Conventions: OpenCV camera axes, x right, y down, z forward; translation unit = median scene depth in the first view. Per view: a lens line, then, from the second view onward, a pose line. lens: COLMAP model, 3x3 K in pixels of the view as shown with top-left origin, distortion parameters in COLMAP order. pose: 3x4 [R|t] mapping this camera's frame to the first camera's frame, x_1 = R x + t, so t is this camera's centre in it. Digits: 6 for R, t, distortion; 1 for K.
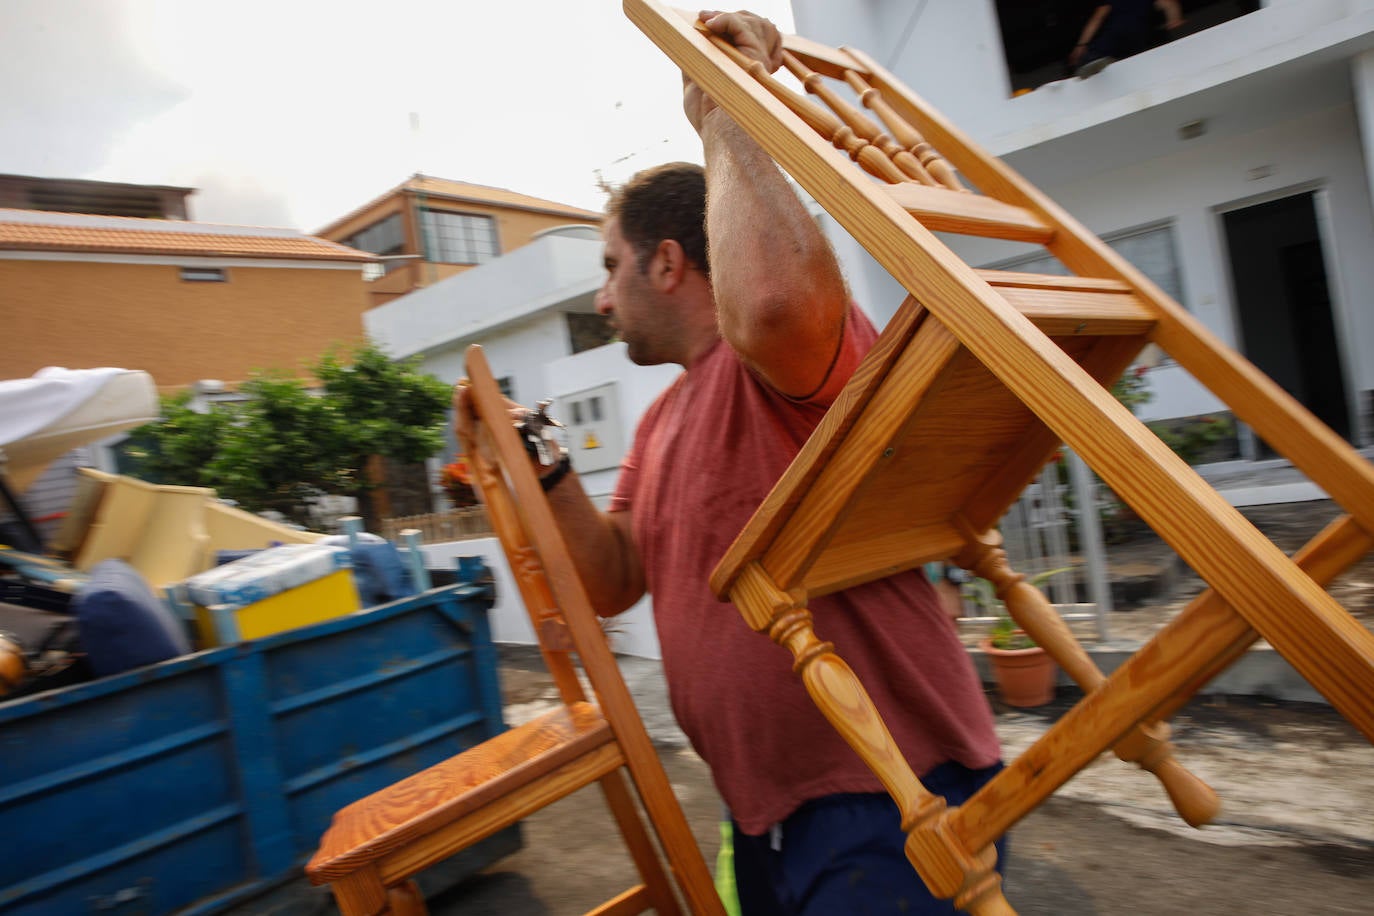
lens RADIAL K [[1014.5, 0, 631.6], [0, 1014.5, 446.5], [0, 0, 1]] dist [-0.004468, 0.032743]
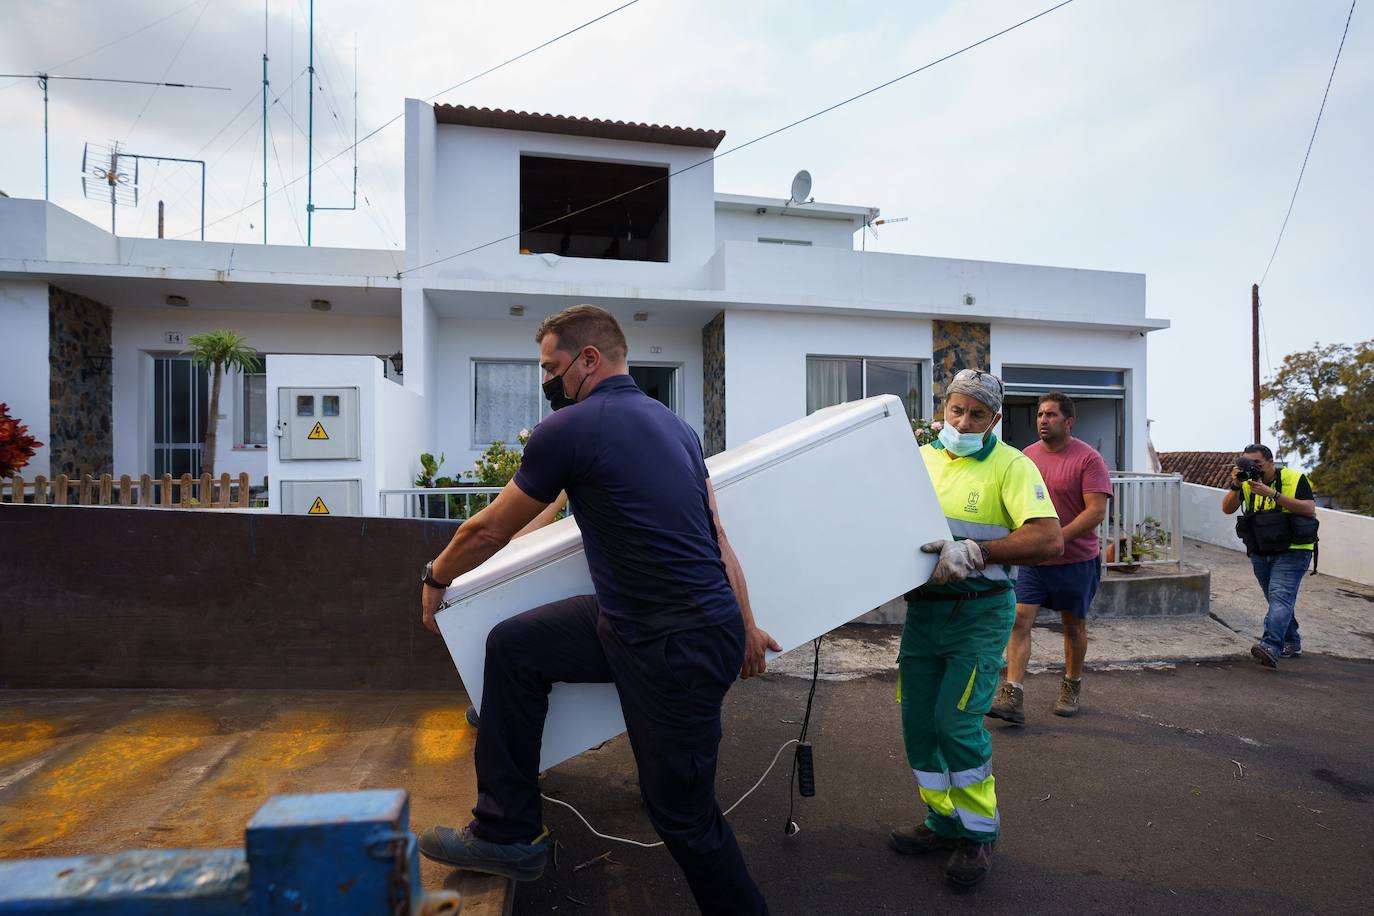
lens RADIAL K [[811.7, 0, 687.0], [0, 811.7, 458.0], [0, 0, 1]] dist [-0.060413, 0.038492]
pose [[0.572874, 0.155586, 0.804741, -0.922288], [-0.113767, 0.987409, -0.109915, 0.132413], [-0.811709, -0.028585, 0.583362, 0.252930]]
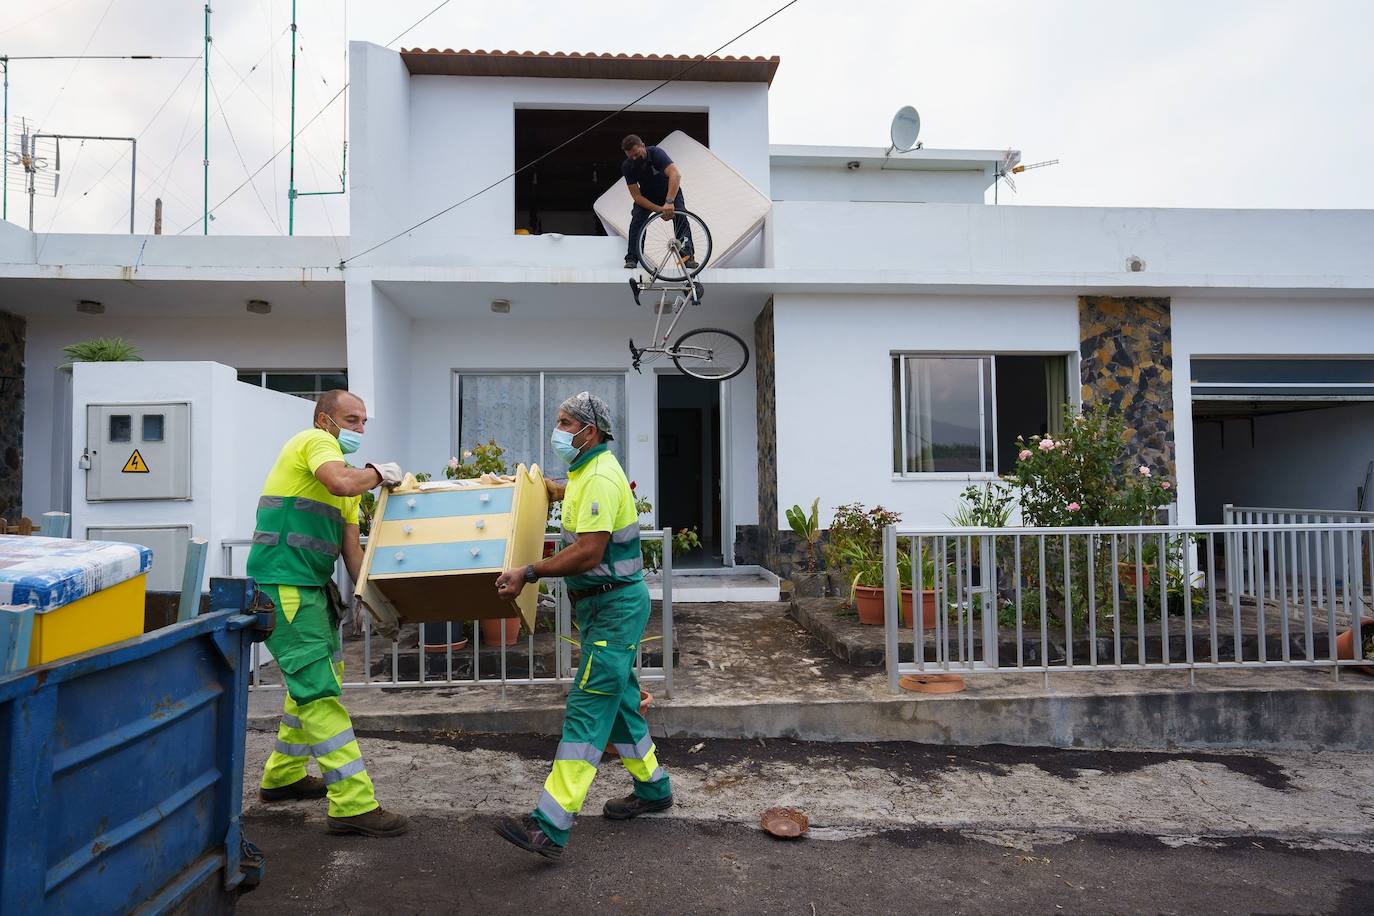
lens RADIAL K [[1014.5, 0, 631.6], [0, 1014.5, 446.5], [0, 0, 1]] dist [-0.004468, 0.032743]
pose [[0.708972, 0.185667, 0.680358, -0.579993], [-0.125998, 0.982548, -0.136836, 0.079723], [-0.693890, 0.011289, 0.719992, 0.173878]]
